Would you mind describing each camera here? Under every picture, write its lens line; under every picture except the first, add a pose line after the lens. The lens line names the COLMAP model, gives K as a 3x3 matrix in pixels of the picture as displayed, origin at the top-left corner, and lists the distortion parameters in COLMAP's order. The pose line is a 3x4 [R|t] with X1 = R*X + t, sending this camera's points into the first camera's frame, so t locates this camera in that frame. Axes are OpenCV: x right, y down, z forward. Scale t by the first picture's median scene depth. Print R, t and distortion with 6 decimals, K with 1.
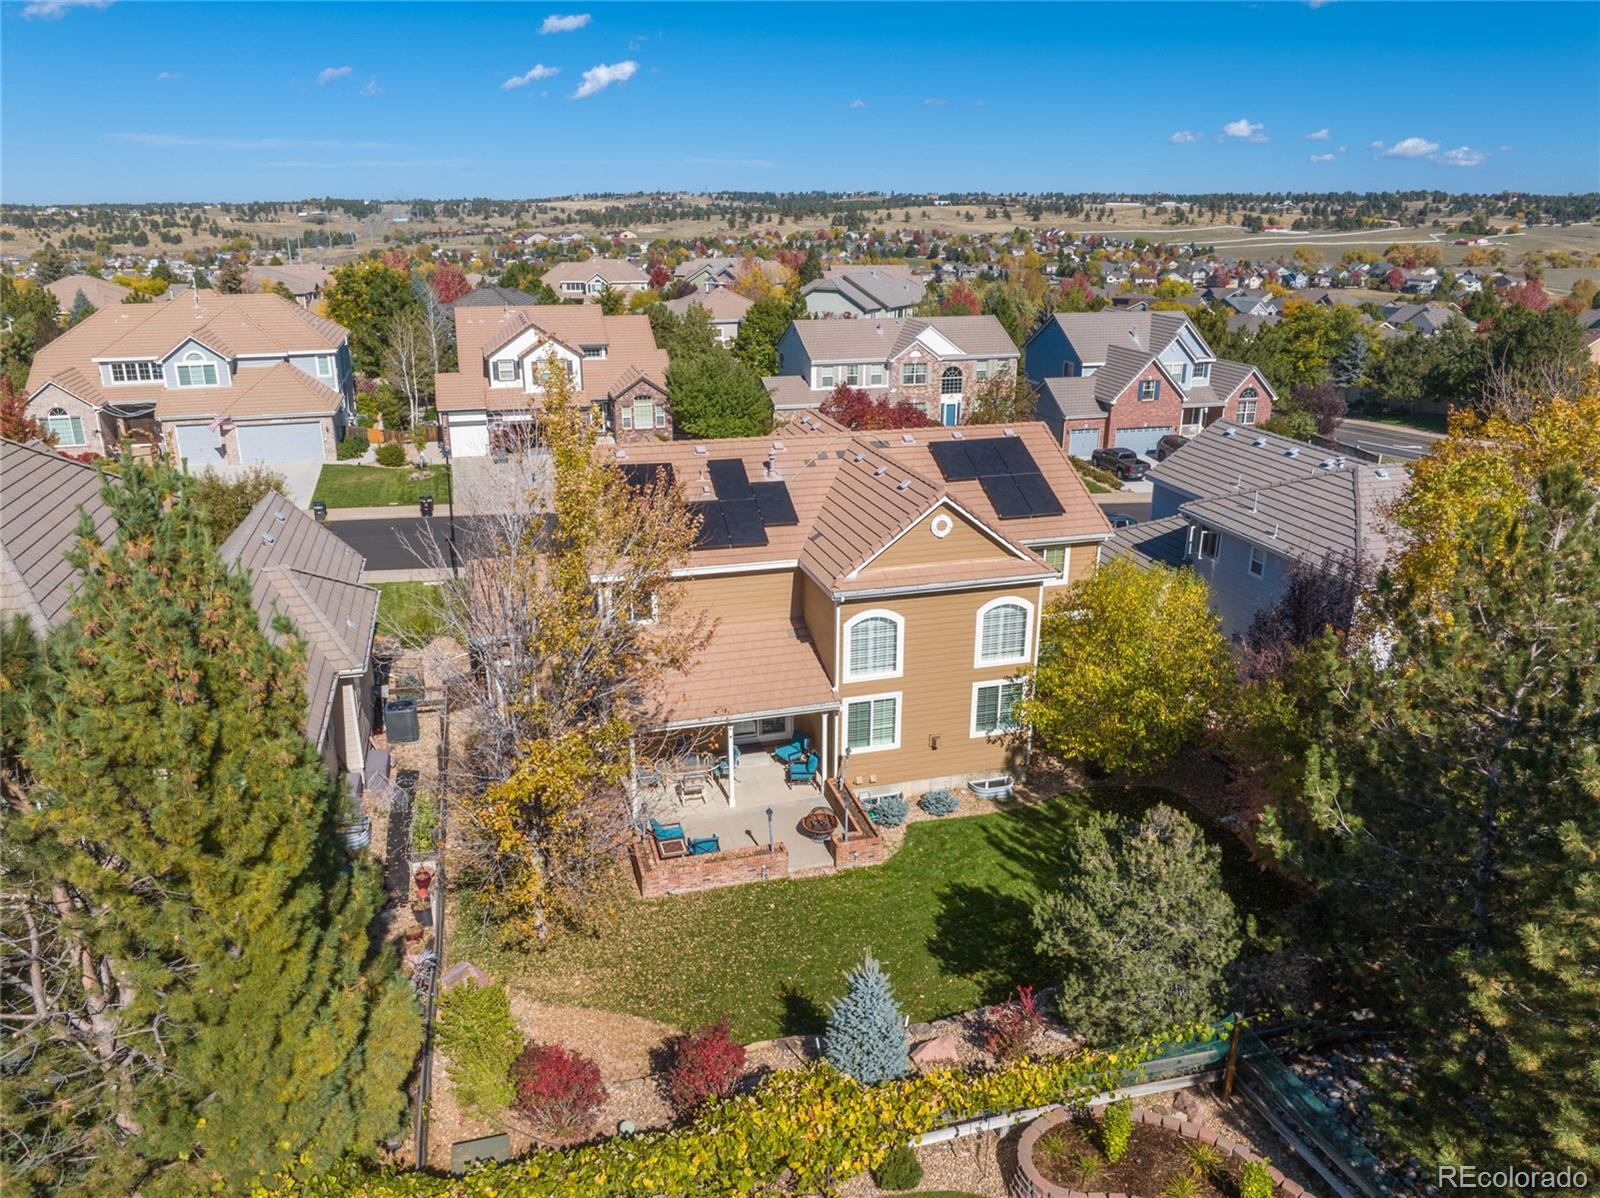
lens RADIAL K [[1126.0, 0, 800.0], [0, 1126.0, 599.0], [0, 0, 1]] dist [-0.041216, -0.002868]
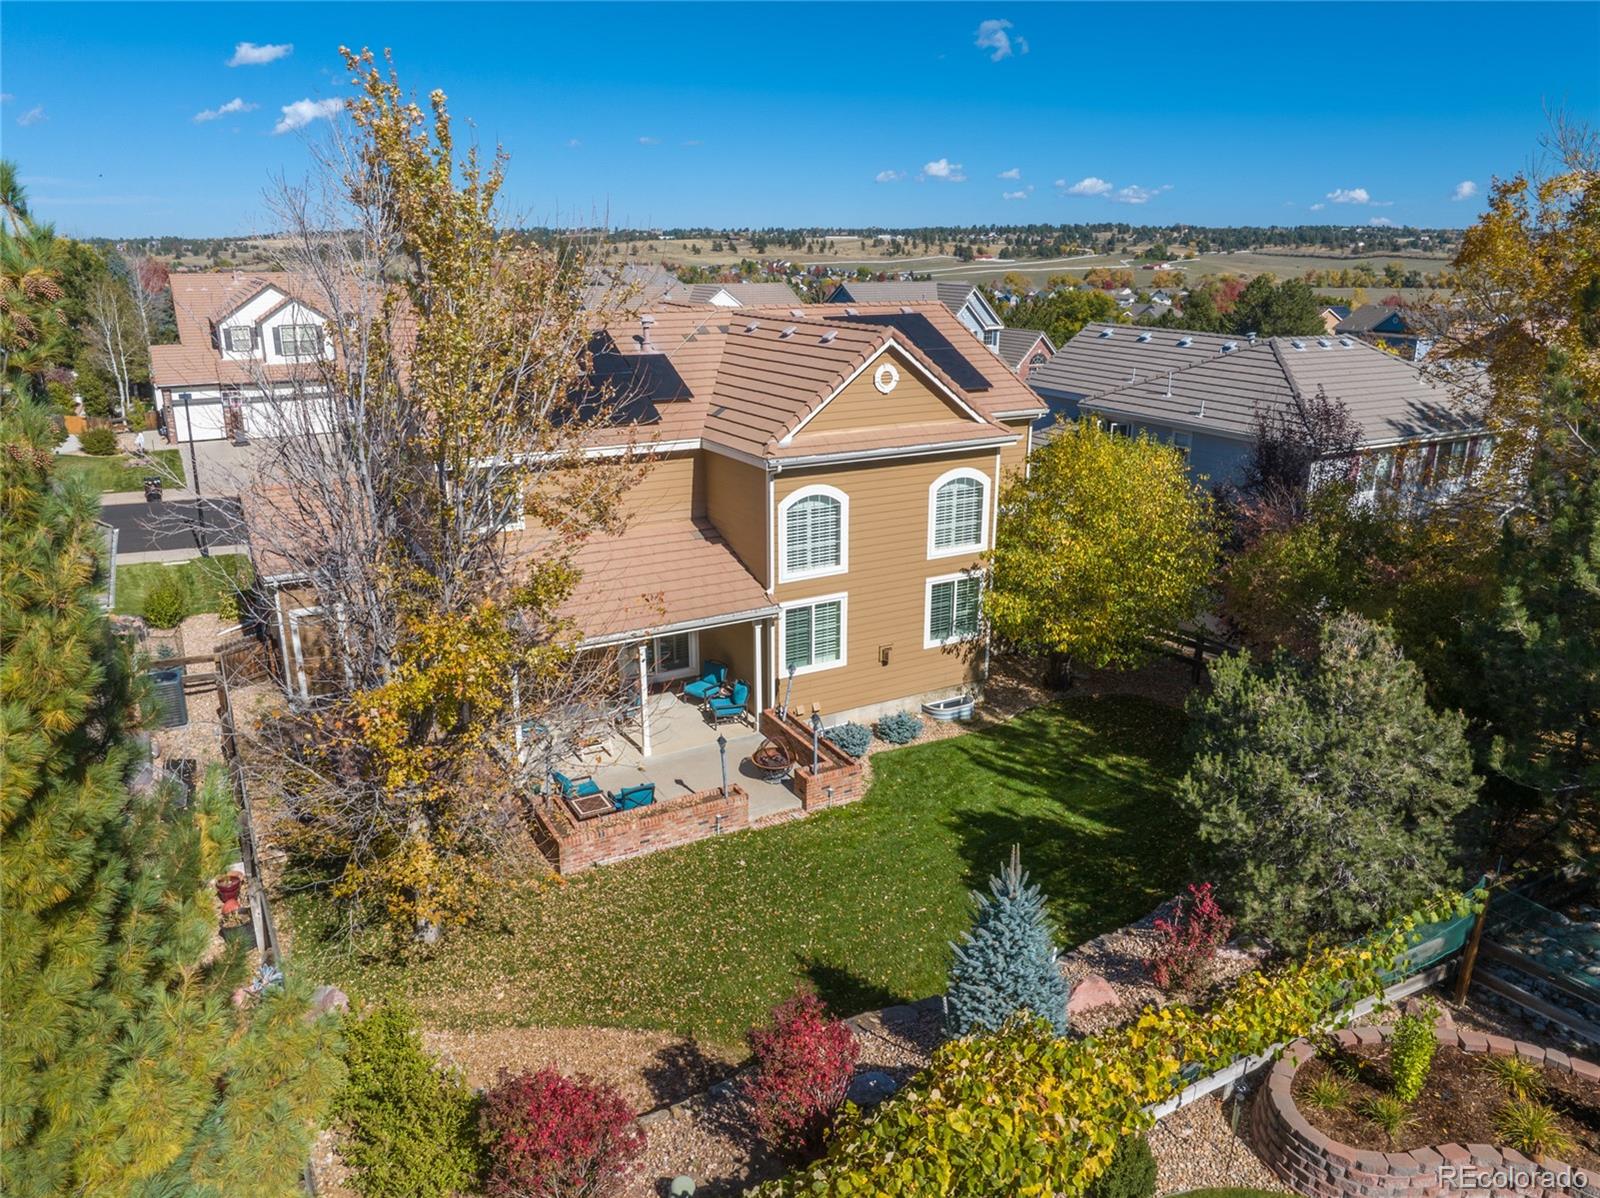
lens RADIAL K [[1126.0, 0, 800.0], [0, 1126.0, 599.0], [0, 0, 1]] dist [-0.041216, -0.002868]
pose [[0.972729, -0.069763, 0.221203, -0.115396], [0.076696, 0.996792, -0.022900, 0.099373], [-0.218896, 0.039241, 0.974959, 0.218576]]
